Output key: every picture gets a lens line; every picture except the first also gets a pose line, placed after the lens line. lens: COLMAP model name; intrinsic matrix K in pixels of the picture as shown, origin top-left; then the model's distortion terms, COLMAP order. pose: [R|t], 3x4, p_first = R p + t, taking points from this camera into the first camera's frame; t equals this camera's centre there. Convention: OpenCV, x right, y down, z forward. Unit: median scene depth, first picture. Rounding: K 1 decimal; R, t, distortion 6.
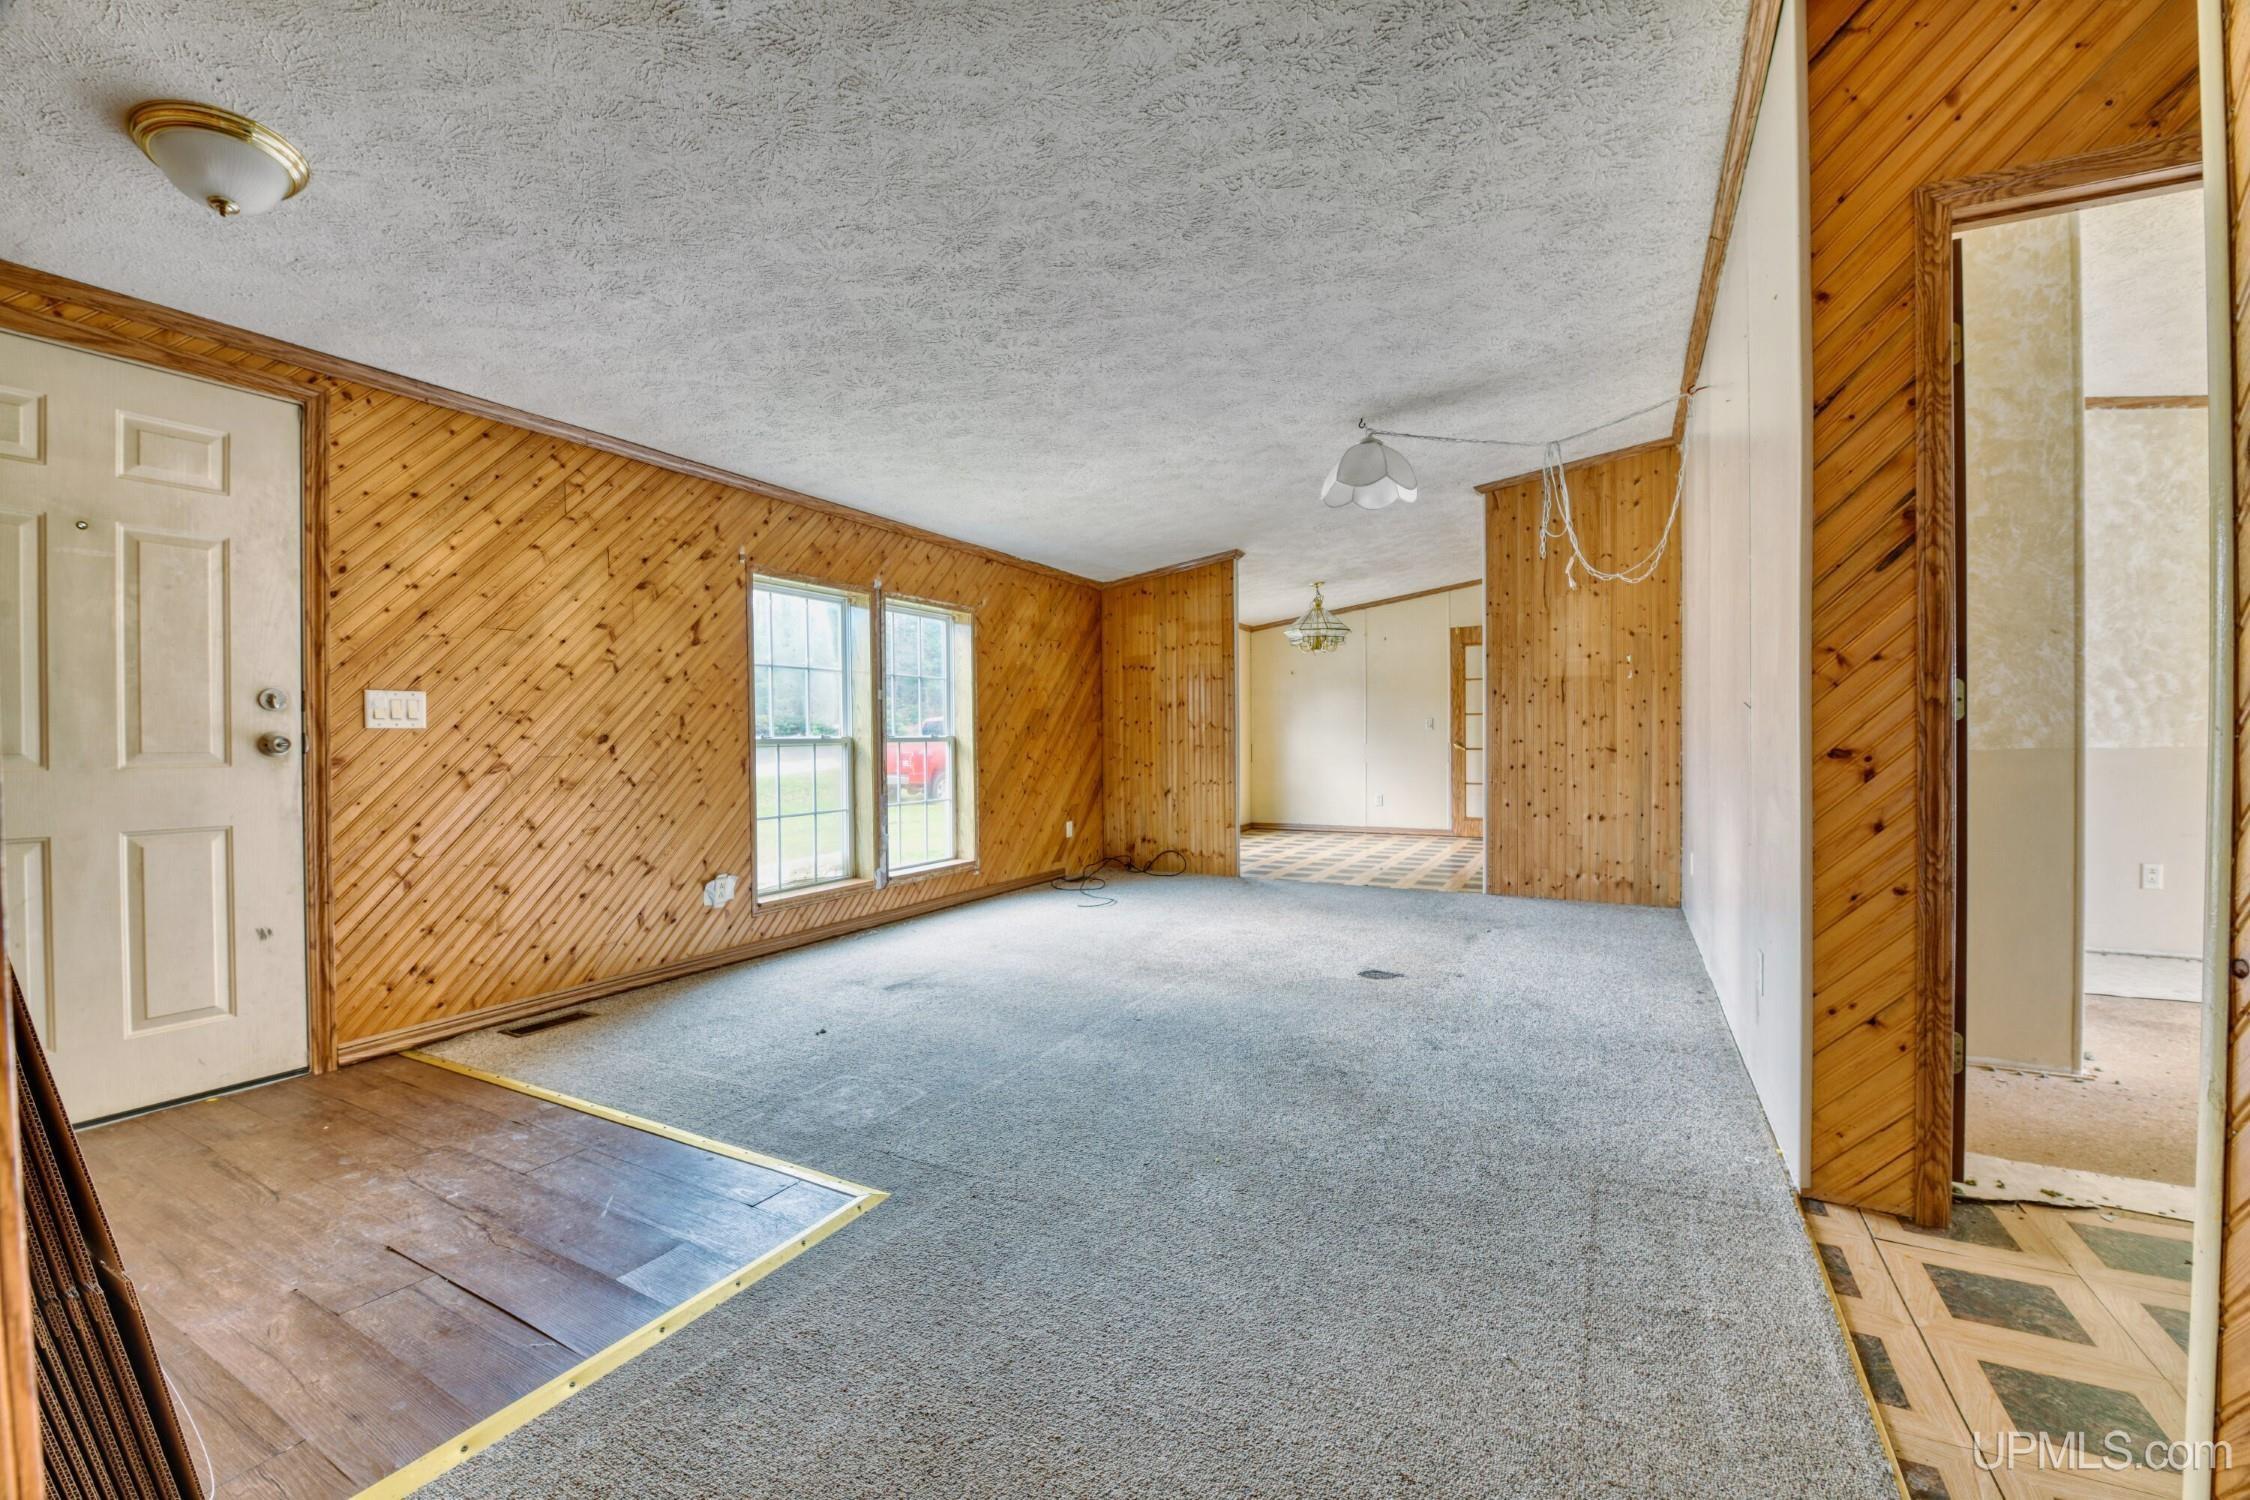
lens RADIAL K [[915.7, 0, 1116.3], [0, 915.7, 741.9], [0, 0, 1]] dist [-0.000901, -0.000021]
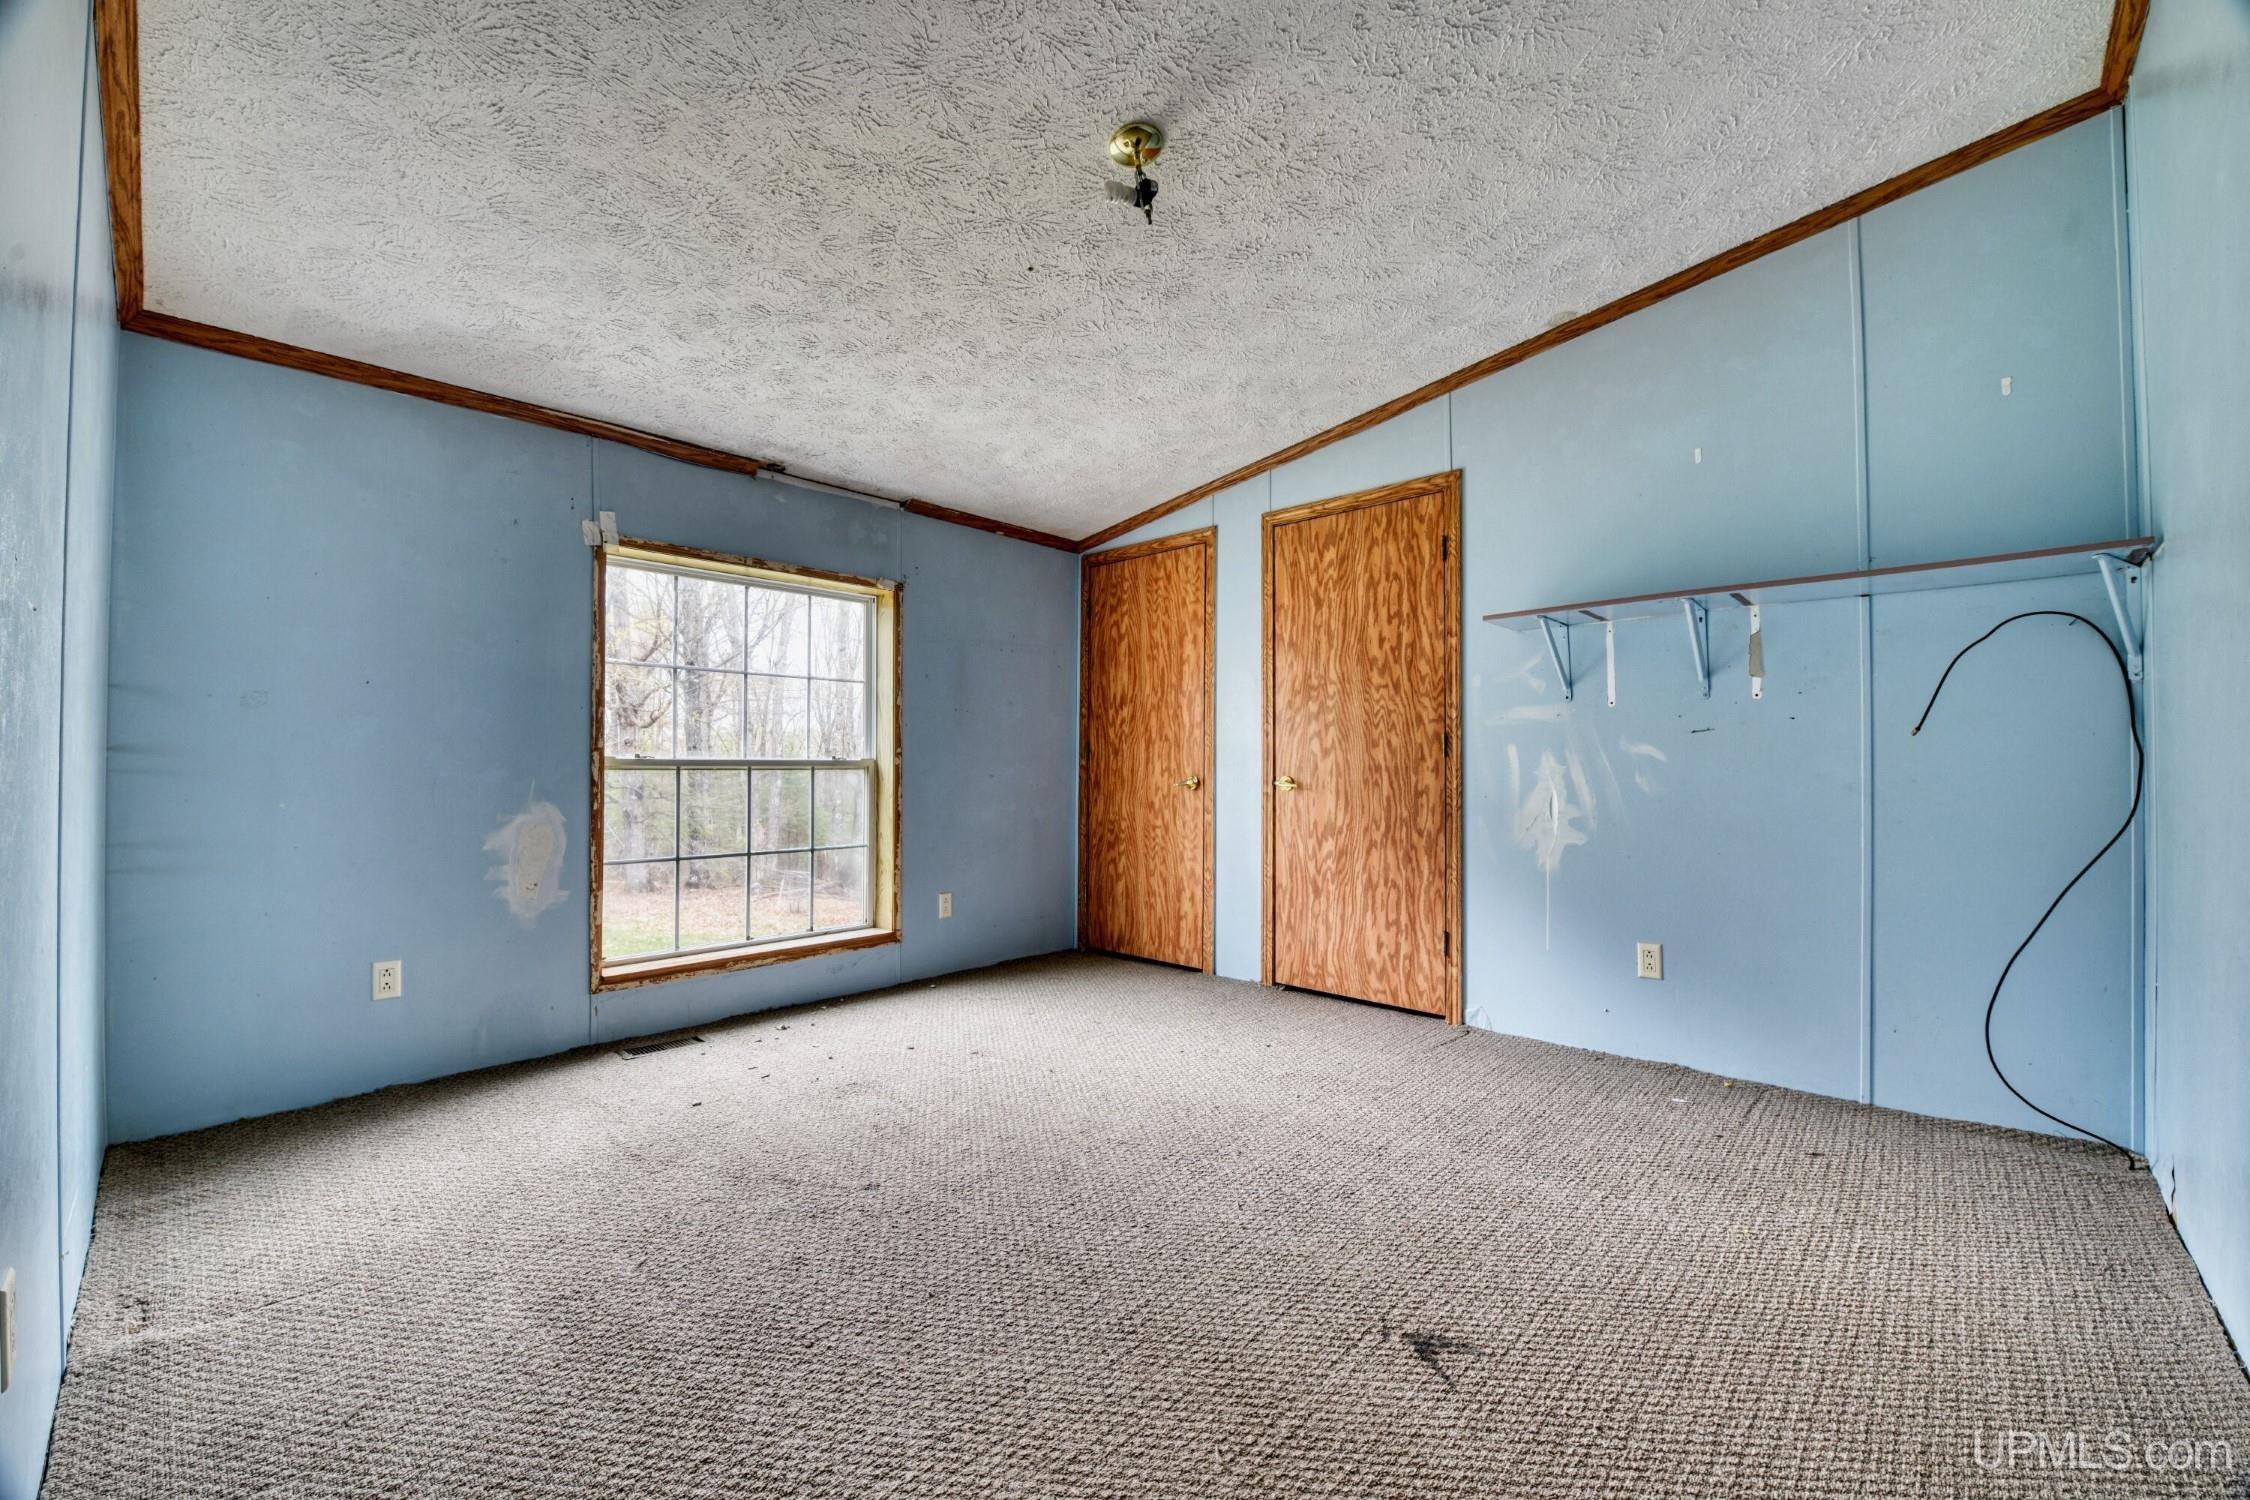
lens RADIAL K [[887.7, 0, 1126.7], [0, 887.7, 750.5], [0, 0, 1]] dist [-0.000254, -0.000011]
pose [[0.972390, 0.006246, -0.233276, 0.196698], [-0.011028, 0.999755, -0.019201, -0.002383], [0.233099, 0.021243, 0.972221, 0.376384]]
